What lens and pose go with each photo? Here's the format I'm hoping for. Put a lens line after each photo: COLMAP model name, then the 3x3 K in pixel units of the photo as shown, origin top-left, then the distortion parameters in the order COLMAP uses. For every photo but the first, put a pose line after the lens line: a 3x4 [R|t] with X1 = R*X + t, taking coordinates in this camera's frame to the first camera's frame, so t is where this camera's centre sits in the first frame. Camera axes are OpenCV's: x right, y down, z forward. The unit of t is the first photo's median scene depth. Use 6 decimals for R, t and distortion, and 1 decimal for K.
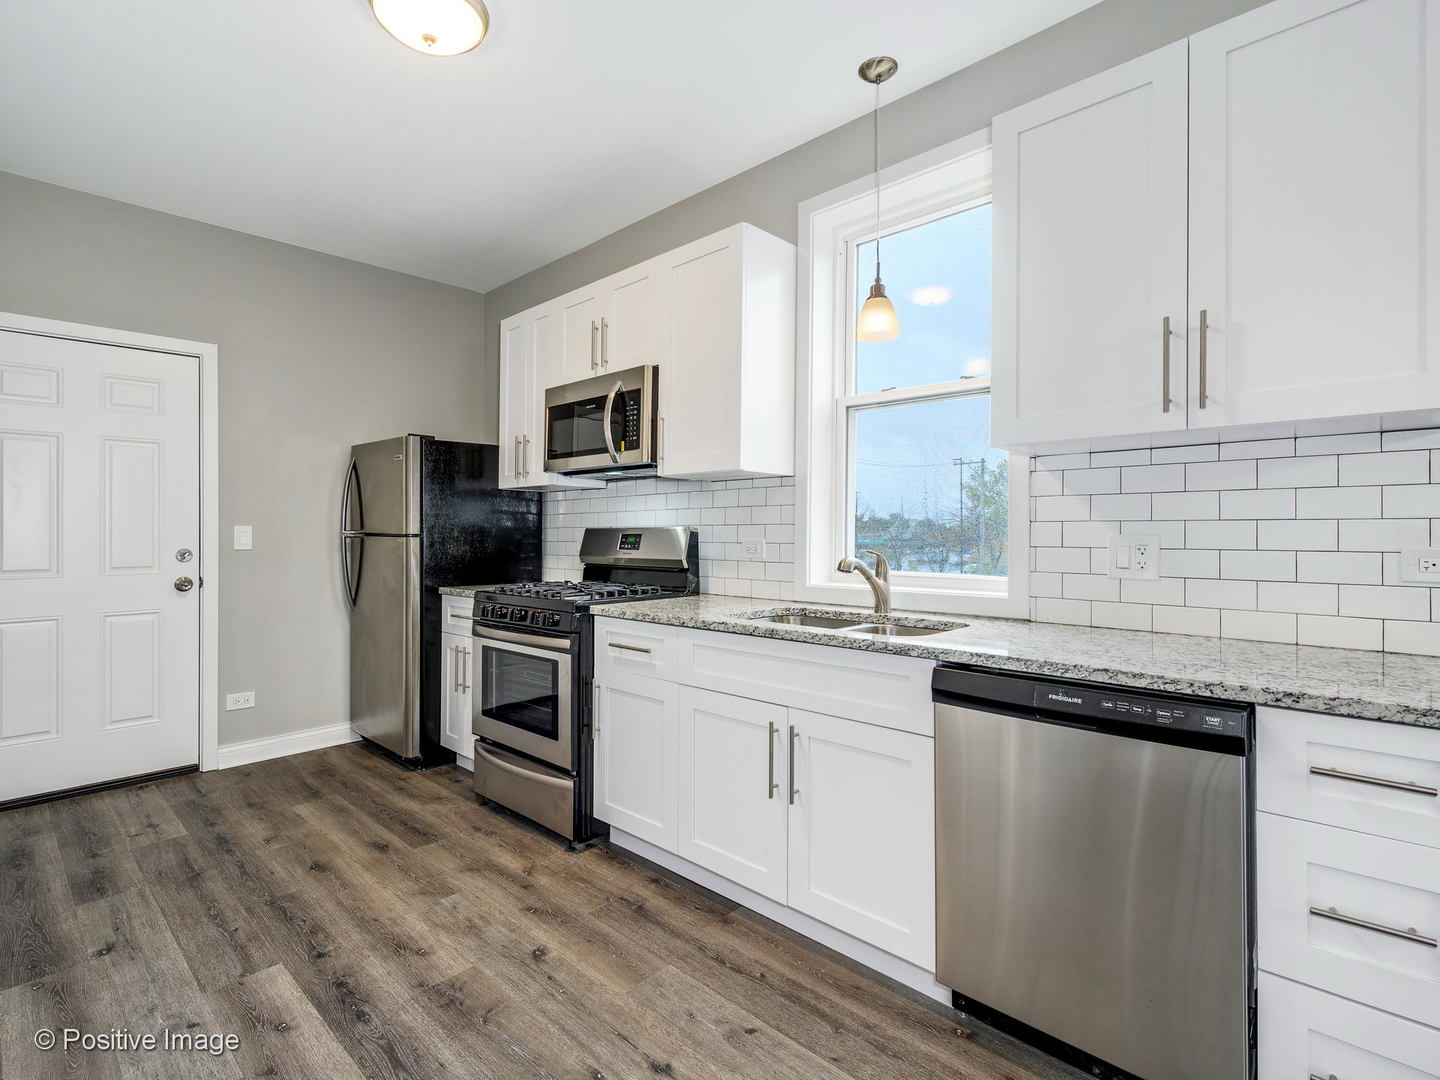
lens RADIAL K [[714.8, 0, 726.3], [0, 714.8, 524.8], [0, 0, 1]] dist [-0.001128, -0.001796]
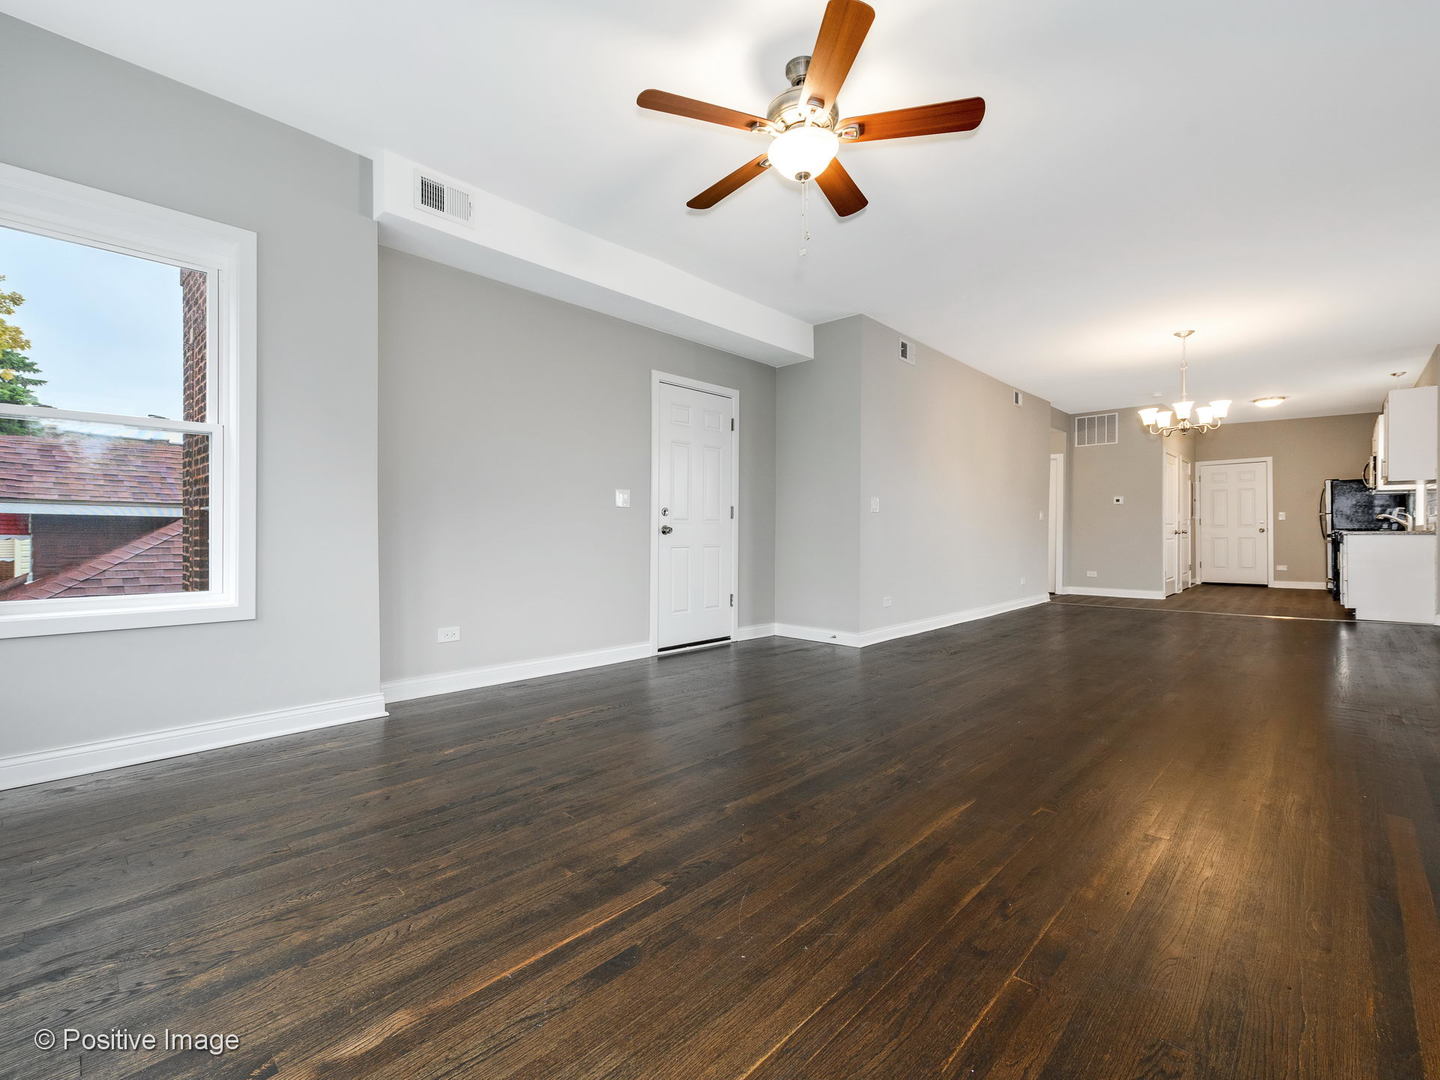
lens RADIAL K [[677.7, 0, 725.0], [0, 677.7, 529.6], [0, 0, 1]] dist [0.003716, -0.000291]
pose [[0.019865, -0.007339, -0.999776, 2.510409], [0.014122, 0.999875, -0.007059, 0.070308], [0.999703, -0.013978, 0.019967, -1.672938]]
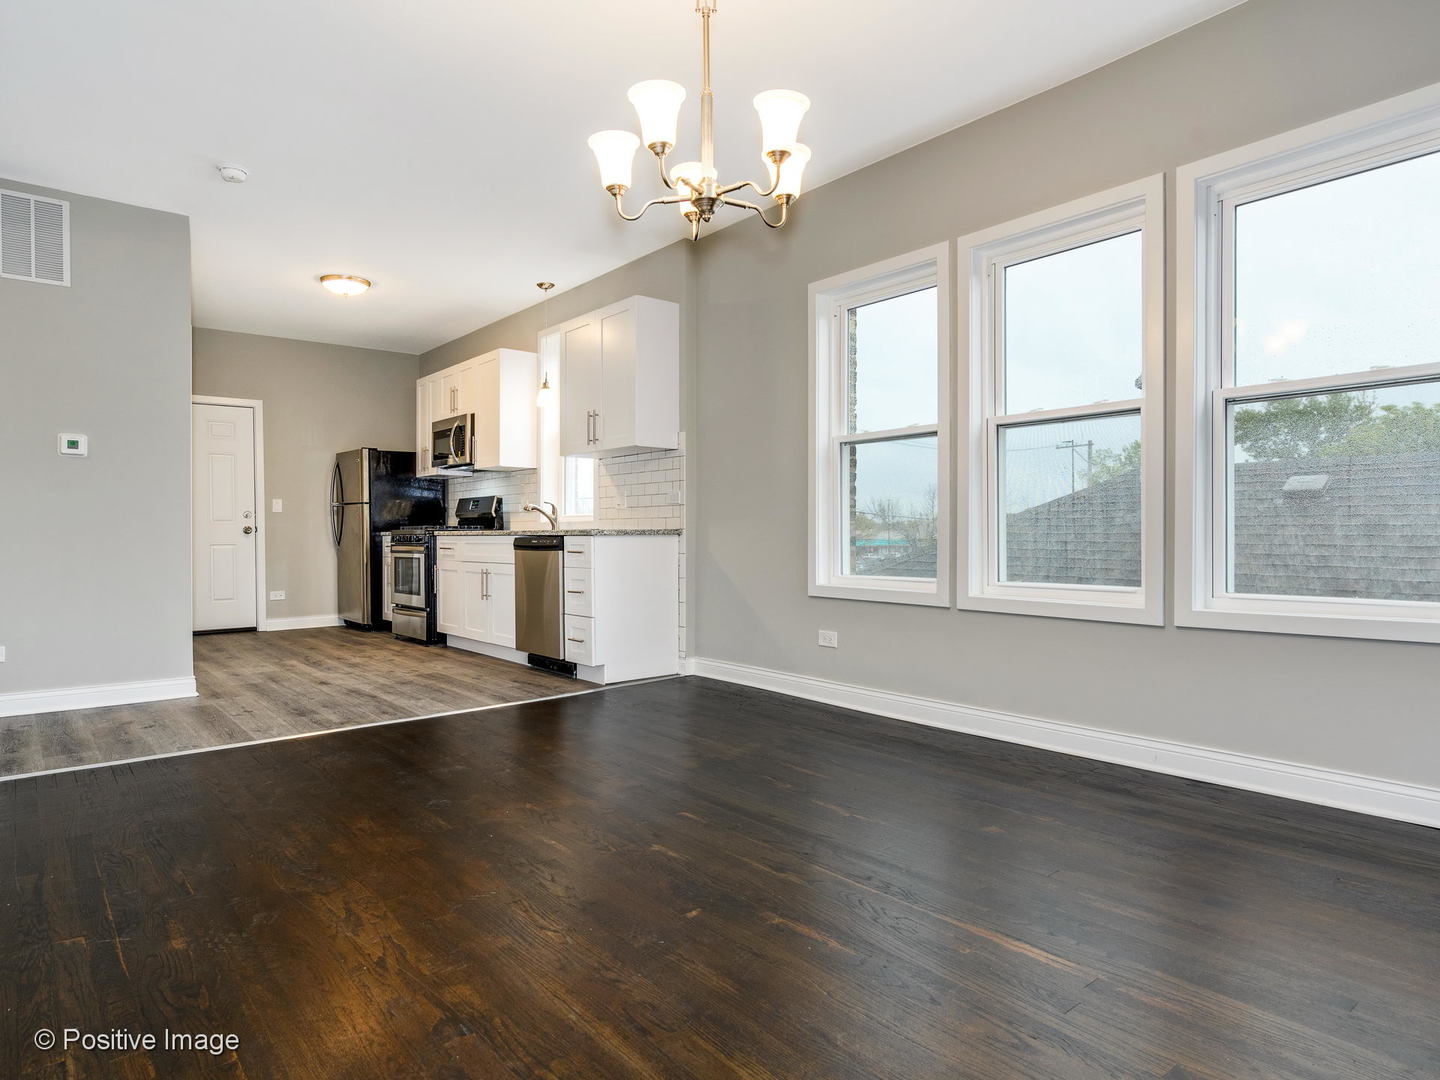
lens RADIAL K [[826.9, 0, 732.7], [0, 826.9, 535.3], [0, 0, 1]] dist [0.005654, -0.005034]
pose [[0.995866, -0.006066, -0.090632, 0.738907], [0.007533, 0.999846, 0.015853, 0.075802], [0.090522, -0.016470, 0.995758, -1.100548]]
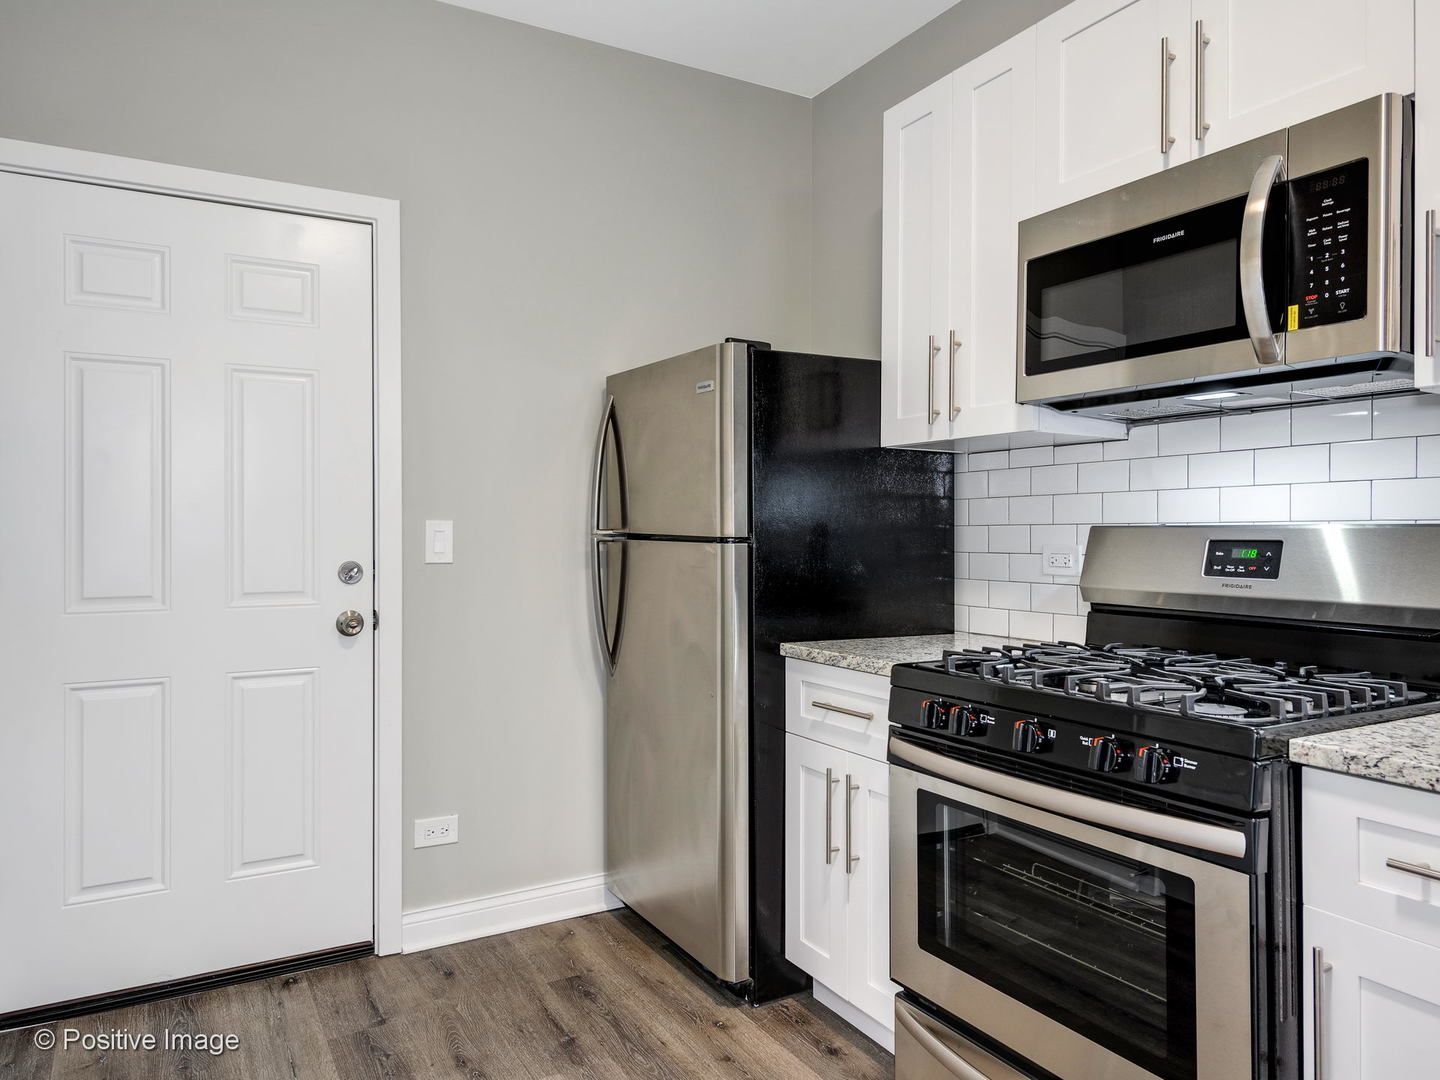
lens RADIAL K [[1008.2, 0, 714.3], [0, 1008.2, 526.9], [0, 0, 1]] dist [0.001161, 0.003255]
pose [[0.953556, 0.002188, -0.301207, -0.255856], [0.000164, 0.999970, 0.007782, 0.000183], [0.301215, -0.007470, 0.953527, 0.340718]]
